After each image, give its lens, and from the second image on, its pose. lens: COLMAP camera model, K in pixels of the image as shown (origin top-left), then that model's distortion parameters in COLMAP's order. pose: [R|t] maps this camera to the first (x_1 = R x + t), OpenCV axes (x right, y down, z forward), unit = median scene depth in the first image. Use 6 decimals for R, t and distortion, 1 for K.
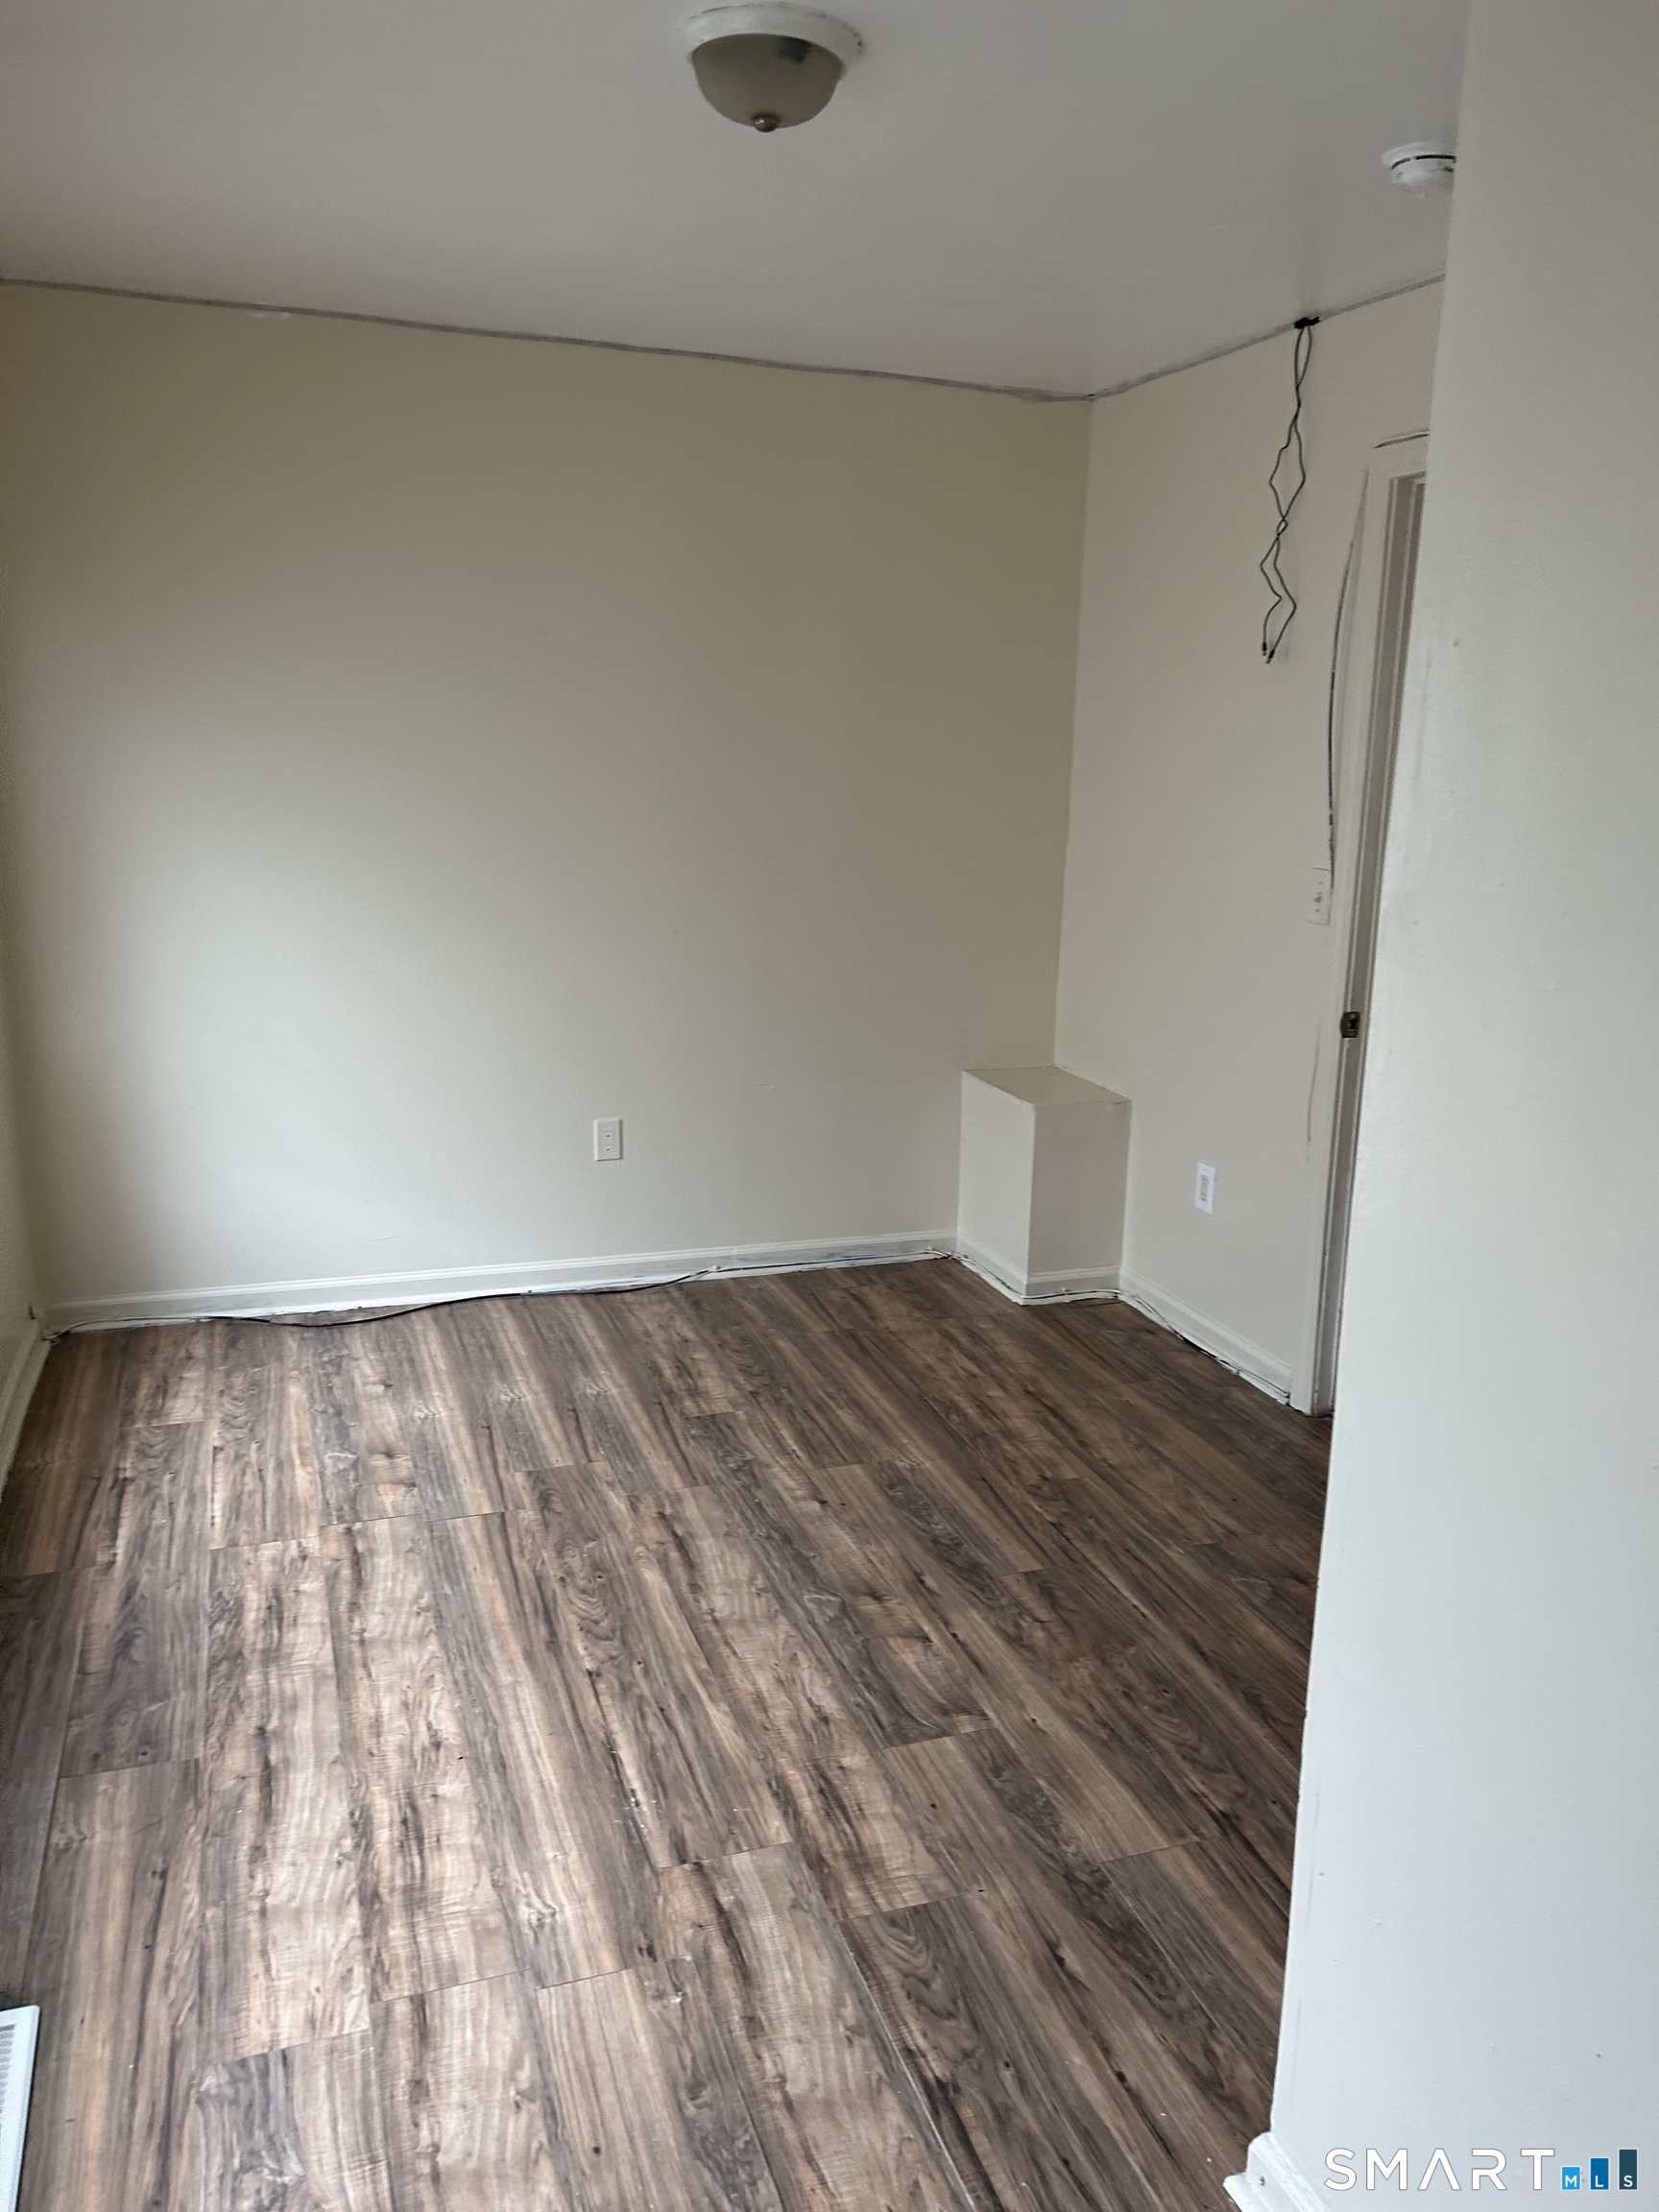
lens RADIAL K [[1679.8, 0, 829.5], [0, 1679.8, 1106.0], [0, 0, 1]] dist [0.032766, -0.032145]
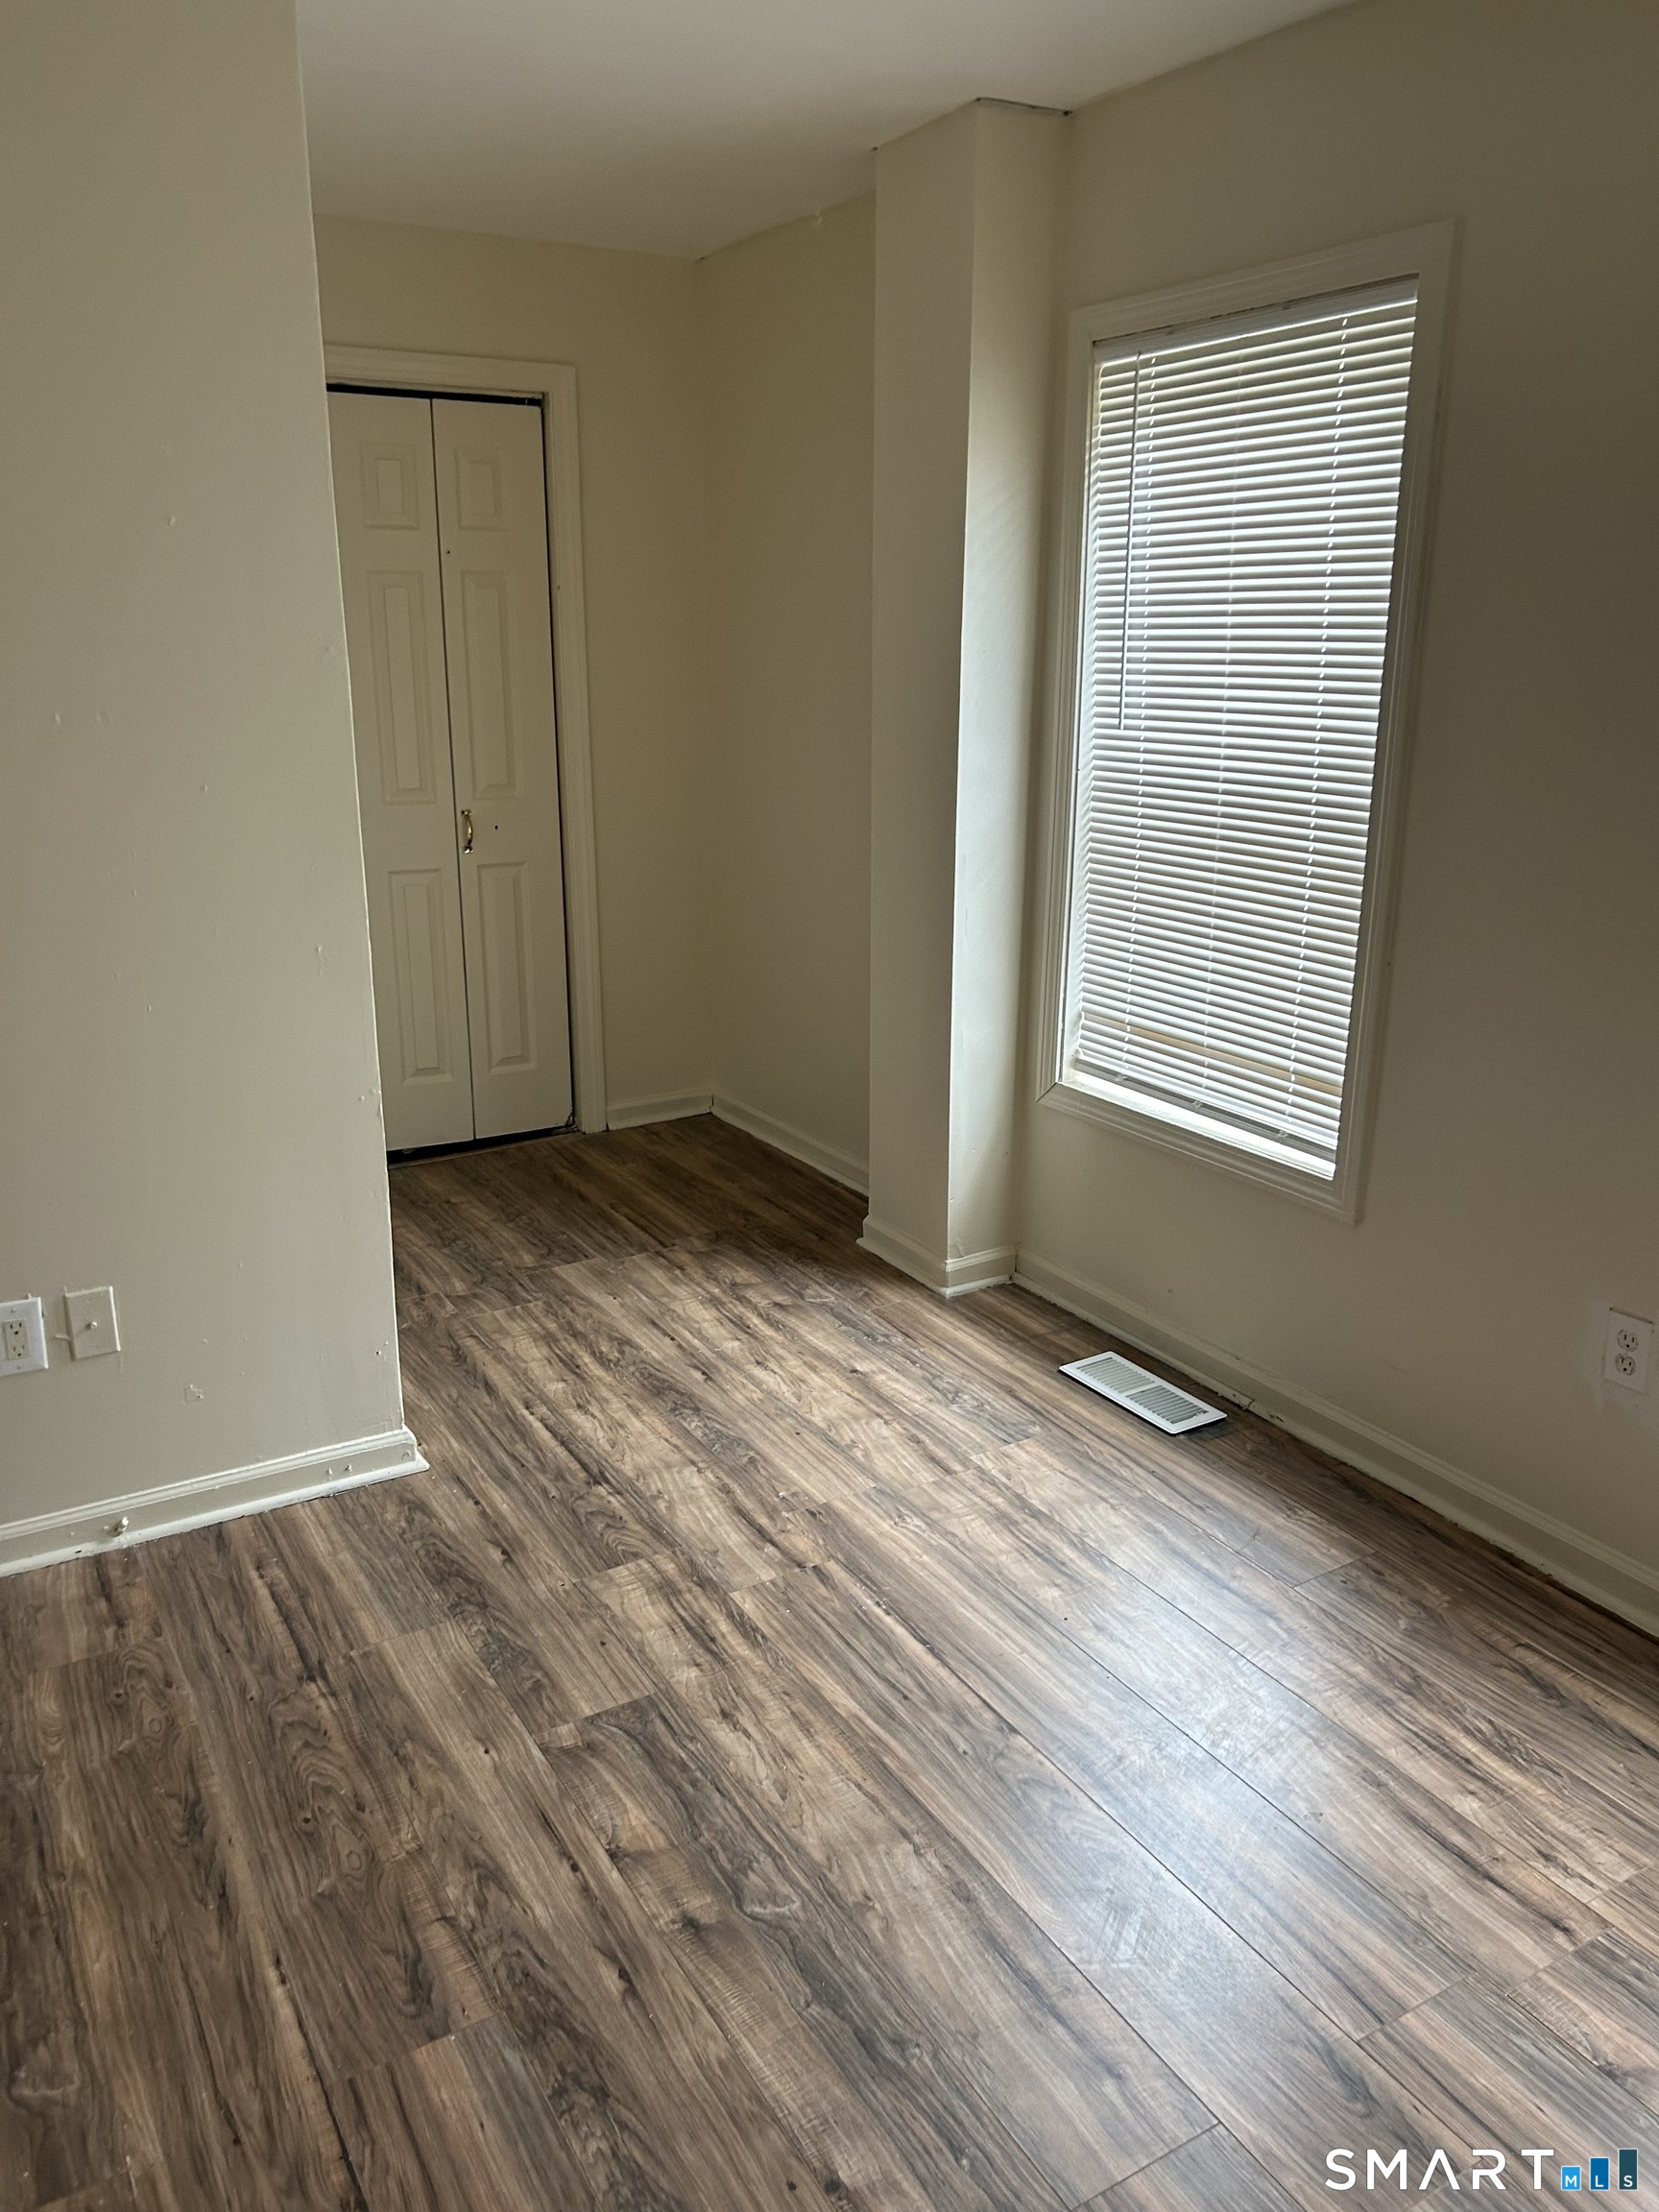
lens RADIAL K [[1679.8, 0, 829.5], [0, 1679.8, 1106.0], [0, 0, 1]] dist [0.032766, -0.032145]
pose [[-0.981227, 0.029414, -0.190601, 0.110385], [-0.065753, 0.878066, 0.474001, -0.368752], [0.181303, 0.477635, -0.859647, 1.718698]]
